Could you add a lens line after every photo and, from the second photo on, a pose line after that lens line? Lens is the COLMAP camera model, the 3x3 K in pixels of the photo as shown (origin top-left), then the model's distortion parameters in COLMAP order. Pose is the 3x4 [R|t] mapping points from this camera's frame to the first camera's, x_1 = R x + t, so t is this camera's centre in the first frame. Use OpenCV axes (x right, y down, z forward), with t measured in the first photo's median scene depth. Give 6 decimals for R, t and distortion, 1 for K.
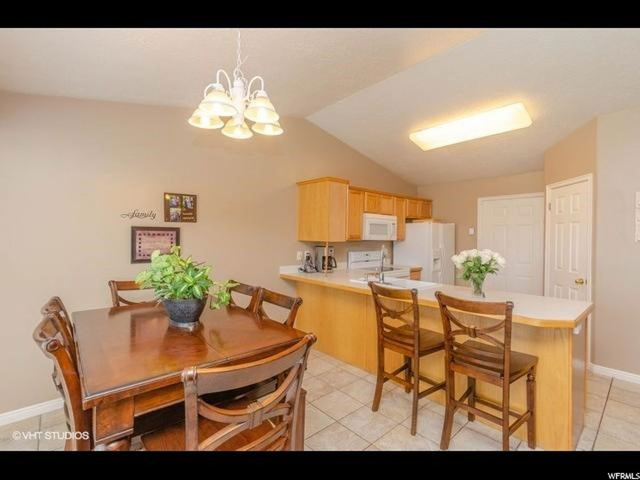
lens RADIAL K [[284.0, 0, 325.2], [0, 284.0, 243.3], [0, 0, 1]] dist [-0.000506, -0.001133]
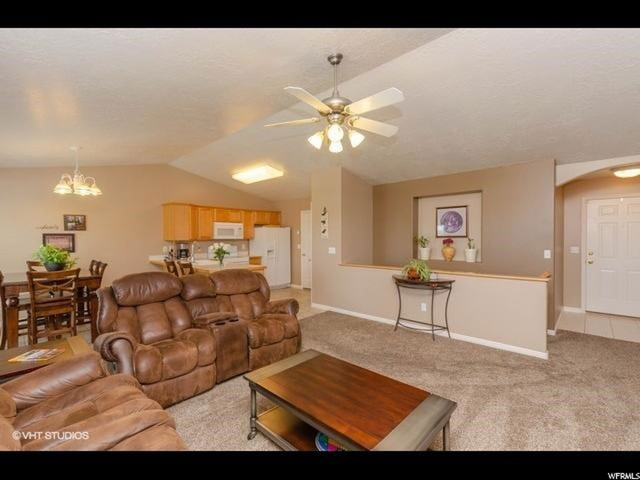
lens RADIAL K [[284.0, 0, 324.0], [0, 284.0, 239.8], [0, 0, 1]] dist [-0.000506, -0.001133]
pose [[0.994538, -0.011942, 0.103693, 0.683052], [0.012549, 0.999908, -0.005203, 0.009710], [-0.103622, 0.006476, 0.994596, -0.741765]]
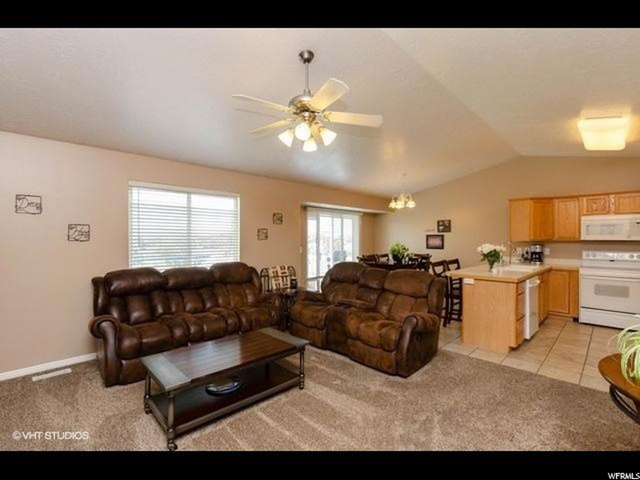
lens RADIAL K [[297.5, 0, 325.3], [0, 297.5, 241.1], [0, 0, 1]] dist [-0.001003, 0.001061]
pose [[0.075738, 0.001566, -0.997127, 1.448941], [-0.014348, 0.999897, 0.000480, 0.007315], [0.997025, 0.014271, 0.075752, -0.114594]]
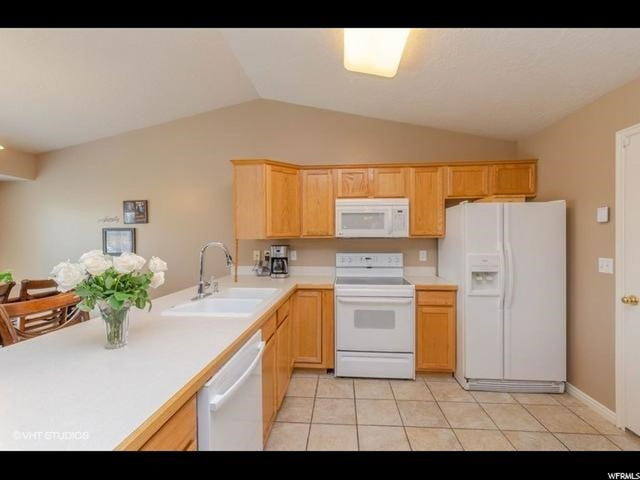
lens RADIAL K [[284.0, 0, 322.2], [0, 284.0, 239.8], [0, 0, 1]] dist [-0.000506, -0.001133]
pose [[0.701691, -0.001483, -0.712480, 0.723020], [-0.004343, 0.999970, -0.006359, -0.000640], [0.712469, 0.007556, 0.701663, 0.566354]]
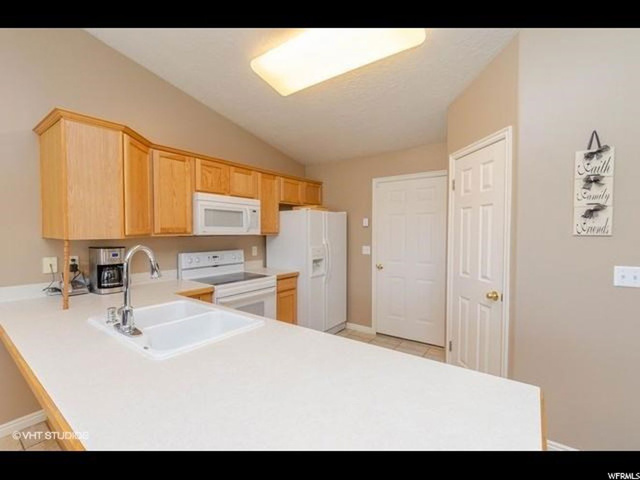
lens RADIAL K [[284.0, 0, 321.1], [0, 284.0, 240.0], [0, 0, 1]] dist [-0.000506, -0.001133]
pose [[0.976057, -0.013103, 0.217120, 0.318633], [0.010478, 0.999857, 0.013237, -0.007241], [-0.217262, -0.010645, 0.976055, 0.385907]]
